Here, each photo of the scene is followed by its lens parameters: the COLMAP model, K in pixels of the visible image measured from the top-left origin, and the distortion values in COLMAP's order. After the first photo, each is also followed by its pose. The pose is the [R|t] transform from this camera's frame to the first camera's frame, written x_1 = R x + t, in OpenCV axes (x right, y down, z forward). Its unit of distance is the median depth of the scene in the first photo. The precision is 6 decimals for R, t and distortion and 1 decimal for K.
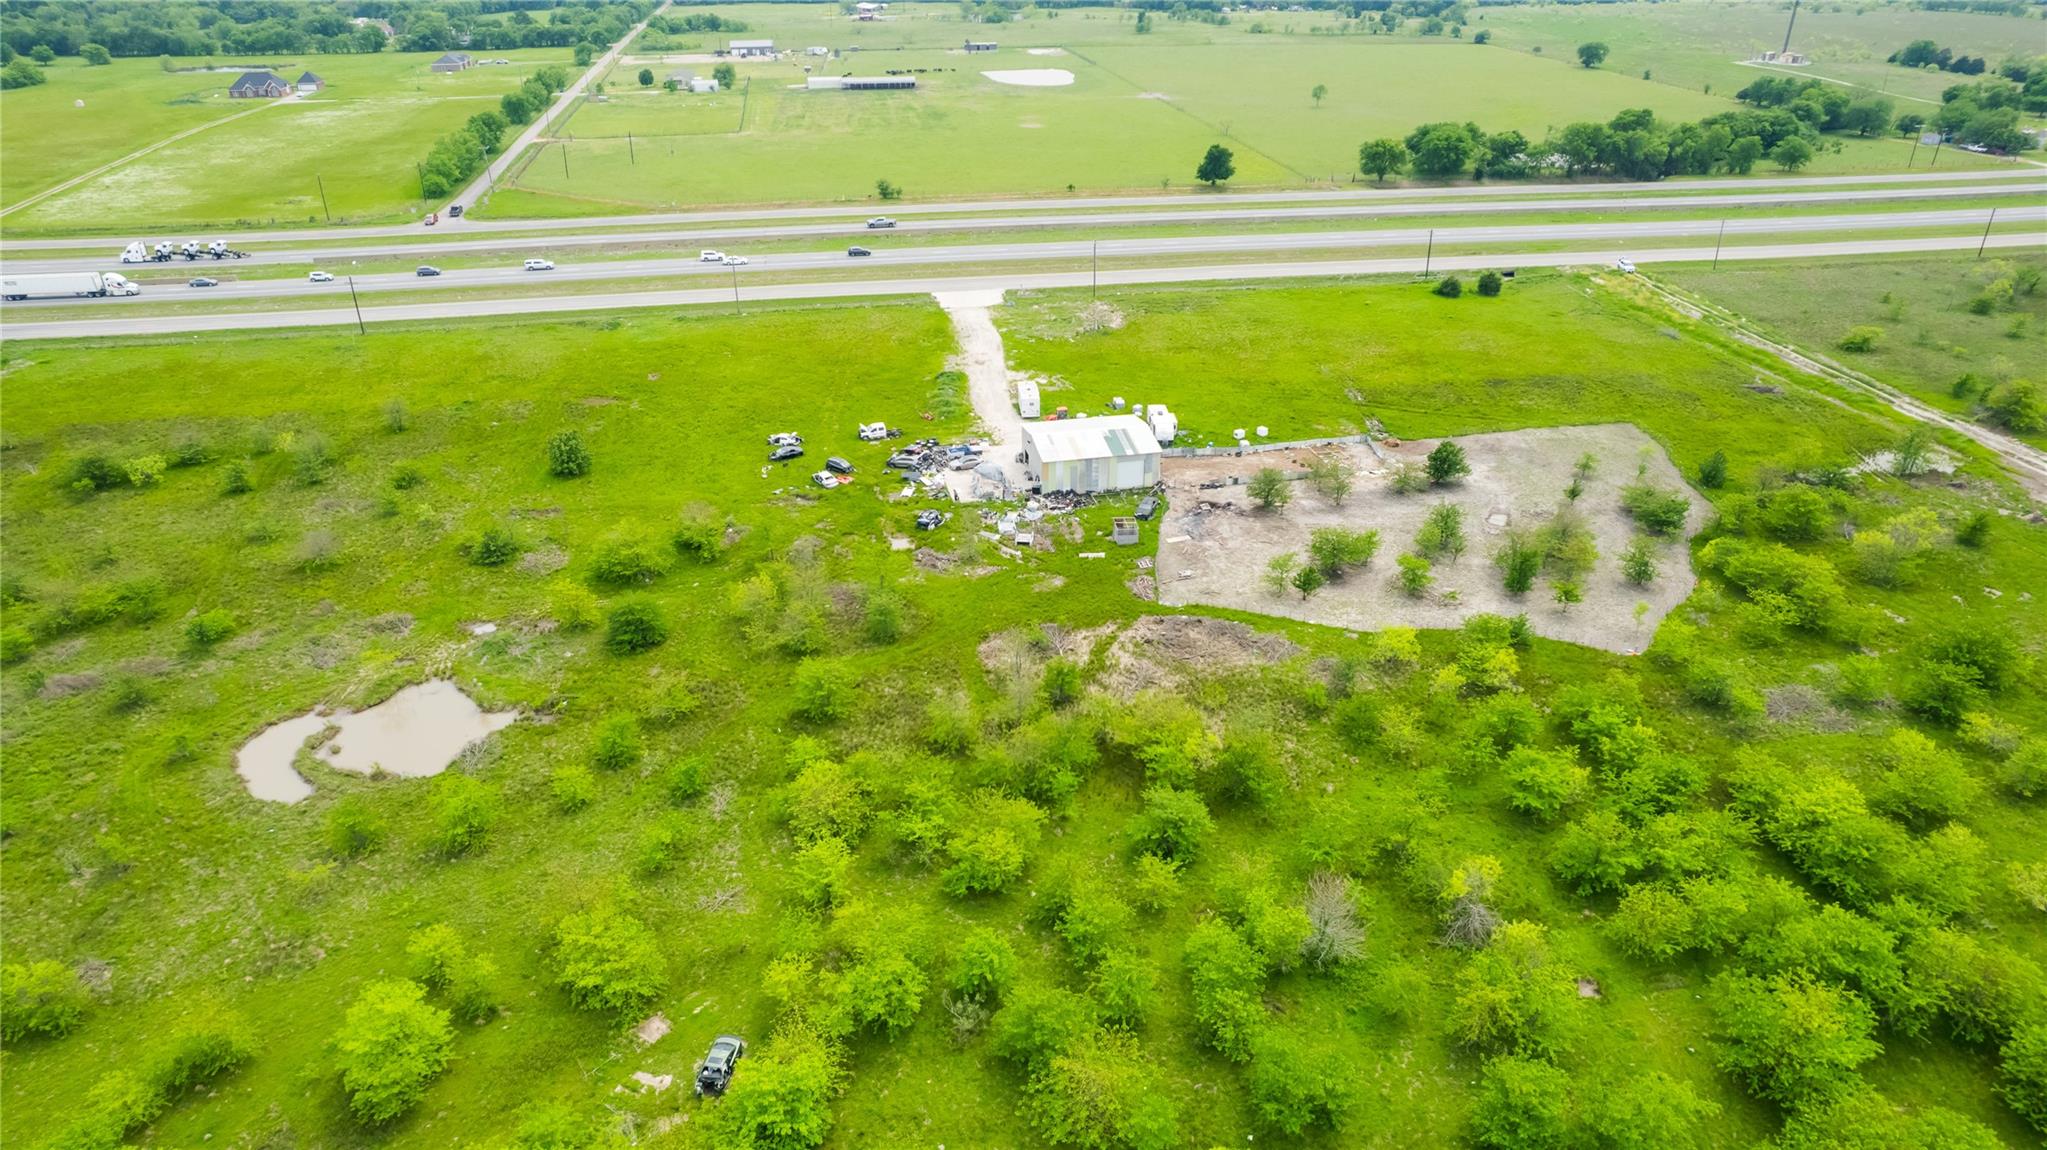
lens RADIAL K [[1307.5, 0, 1024.7], [0, 1307.5, 583.7], [0, 0, 1]] dist [-0.077753, 0.070221]
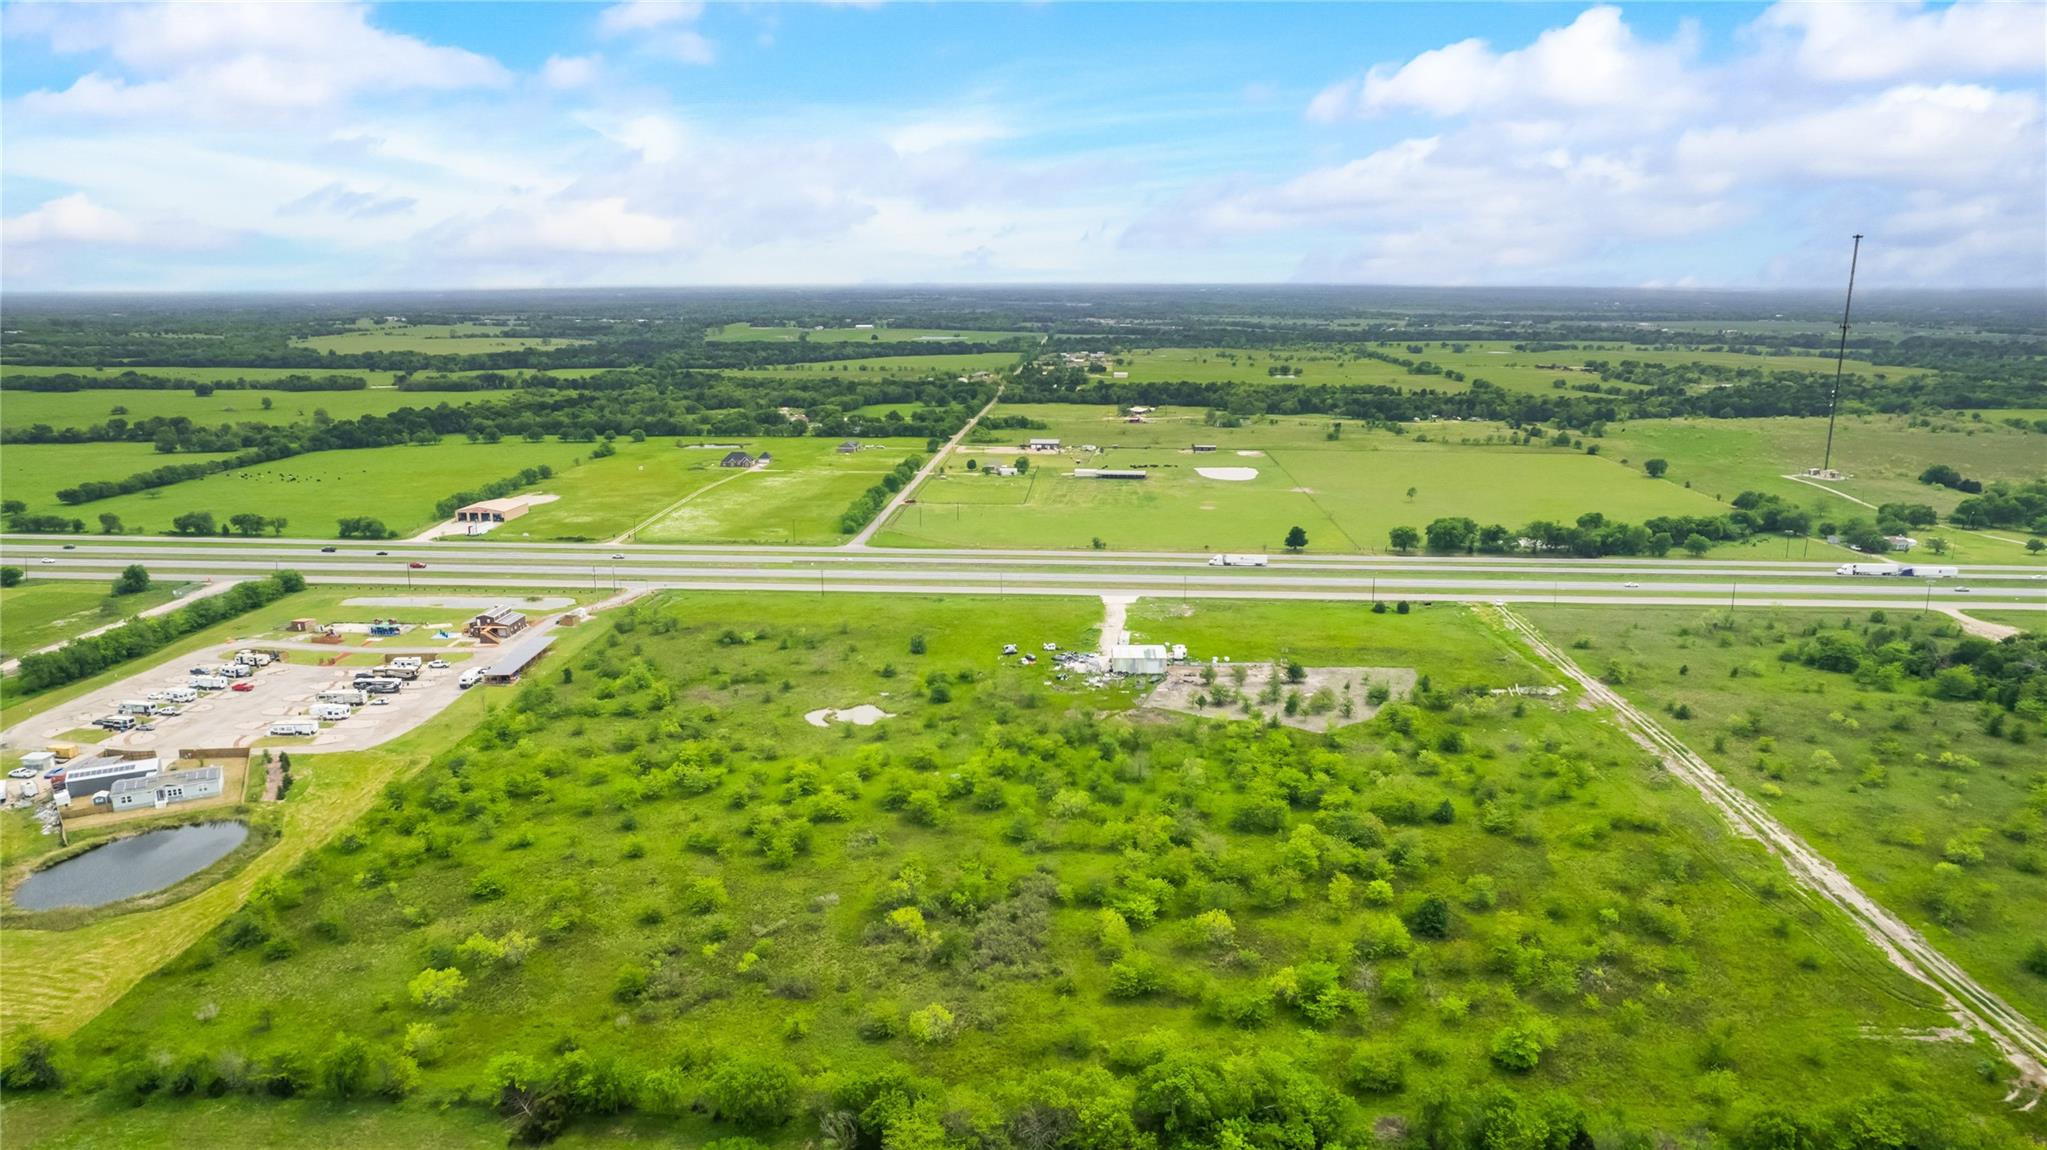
lens RADIAL K [[1307.5, 0, 1024.7], [0, 1307.5, 583.7], [0, 0, 1]] dist [-0.077753, 0.070221]
pose [[0.973388, 0.053295, -0.222880, 0.280846], [-0.109373, 0.962704, -0.247464, 0.282258], [0.201379, 0.265256, 0.942914, -0.959375]]
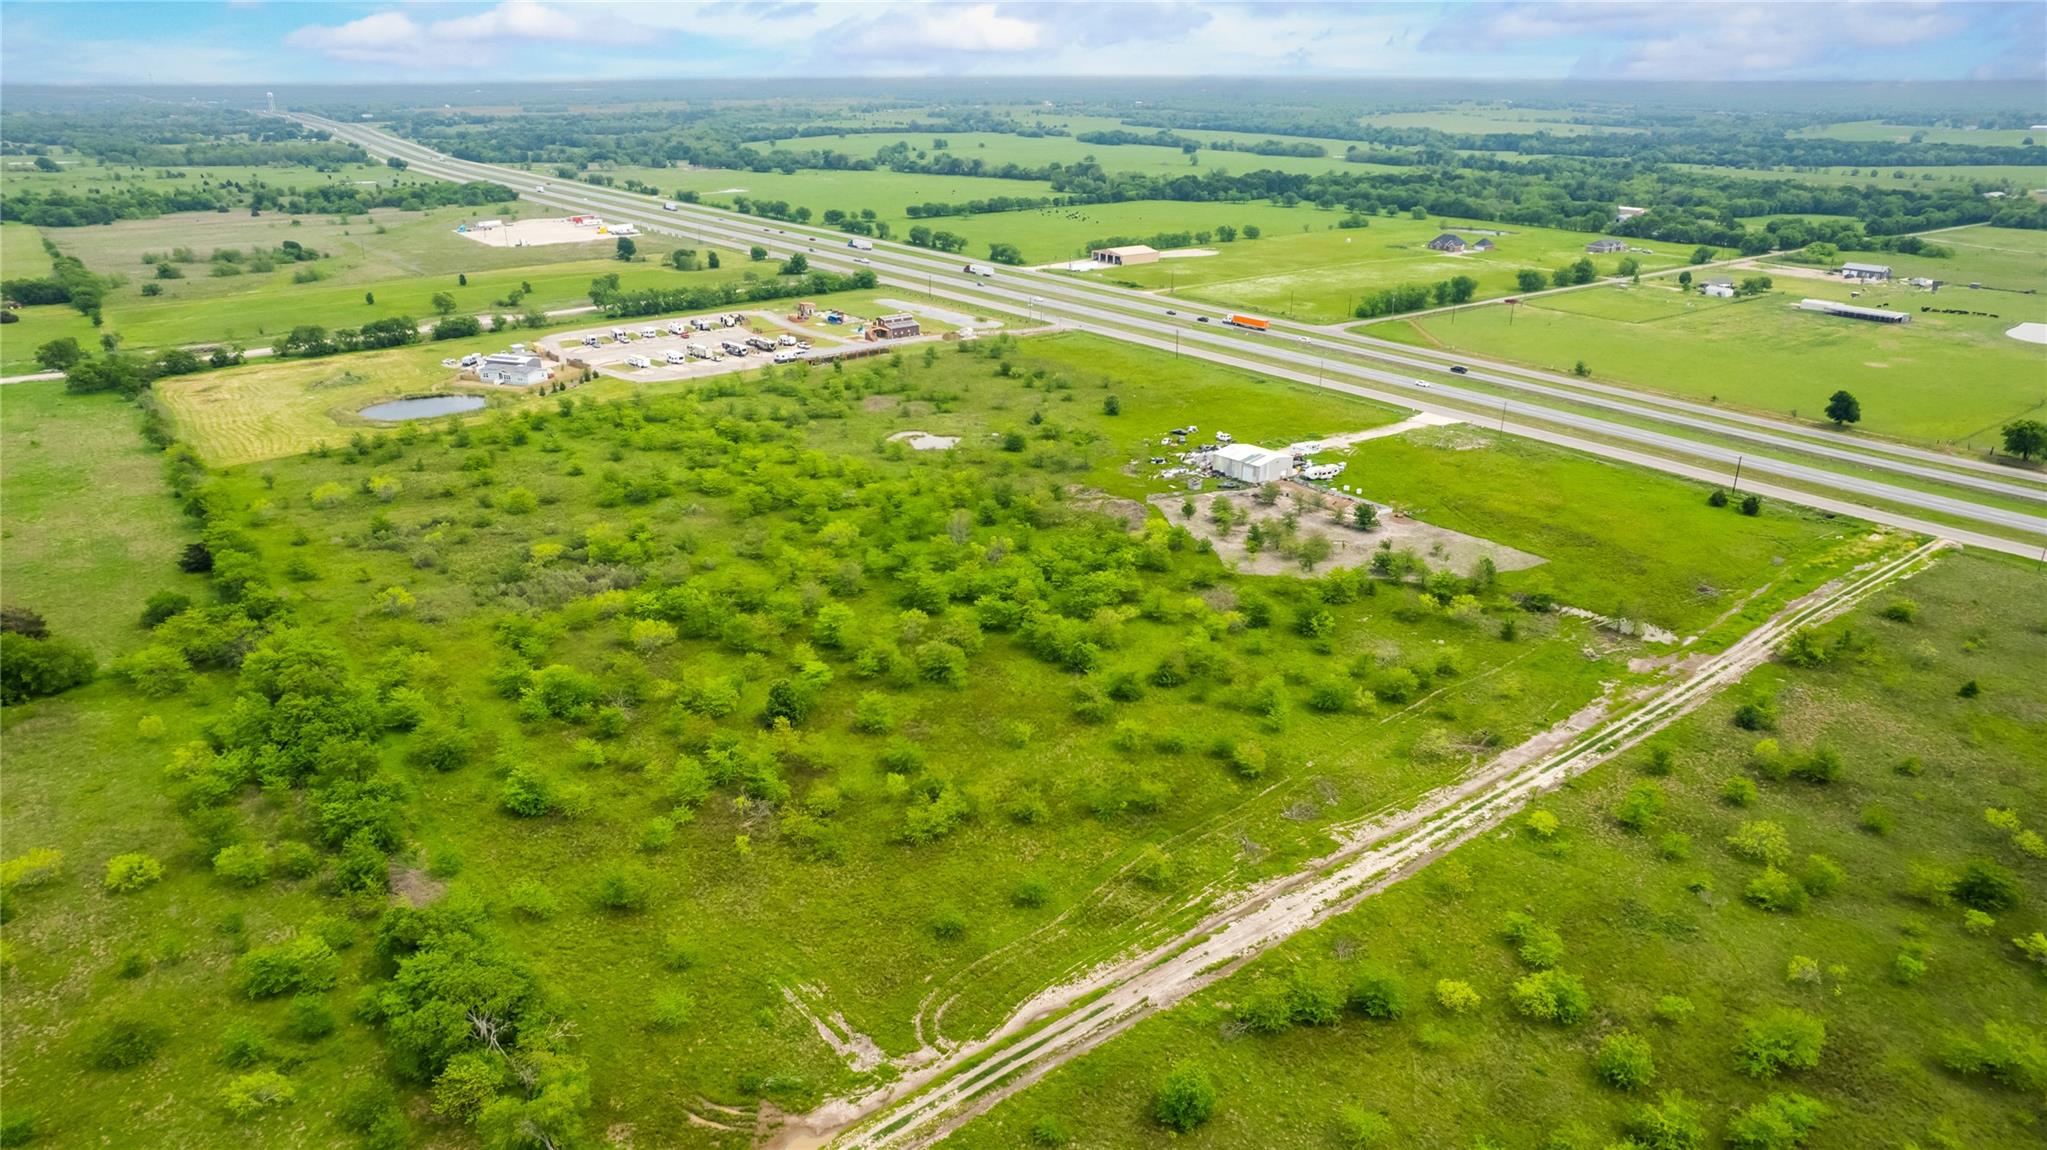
lens RADIAL K [[1320.8, 0, 1020.4], [0, 1320.8, 595.7], [0, 0, 1]] dist [-0.078574, 0.066022]
pose [[0.460169, 0.333815, -0.822686, 1.231881], [-0.420825, 0.897929, 0.128958, -0.024216], [0.781762, 0.286865, 0.553677, -0.231177]]
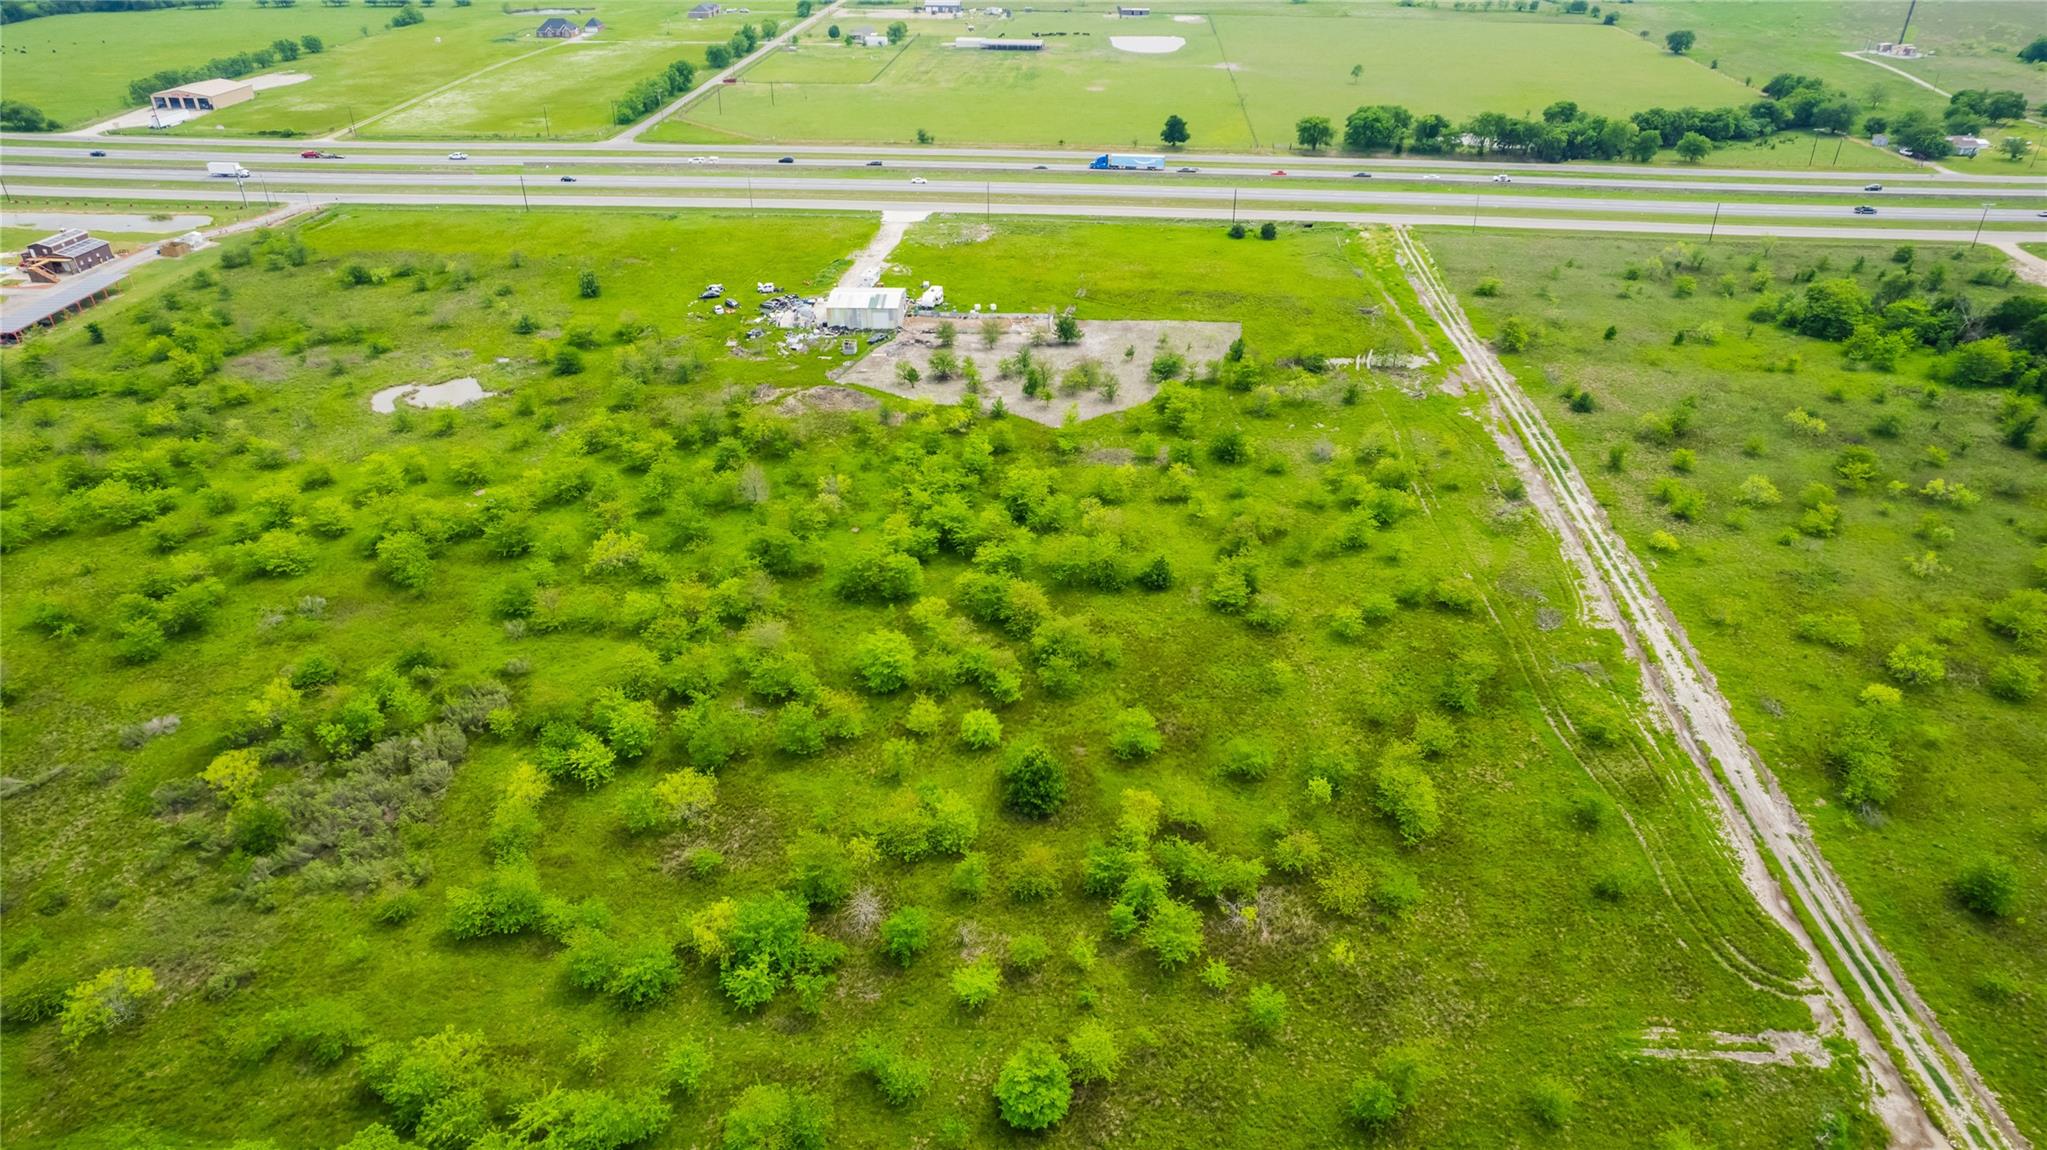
lens RADIAL K [[1314.0, 0, 1023.5], [0, 1314.0, 575.0], [0, 0, 1]] dist [-0.081226, 0.074239]
pose [[0.968664, 0.127033, -0.213429, 0.511305], [-0.118400, 0.991561, 0.052811, 0.101607], [0.218337, -0.025887, 0.975530, -0.479653]]
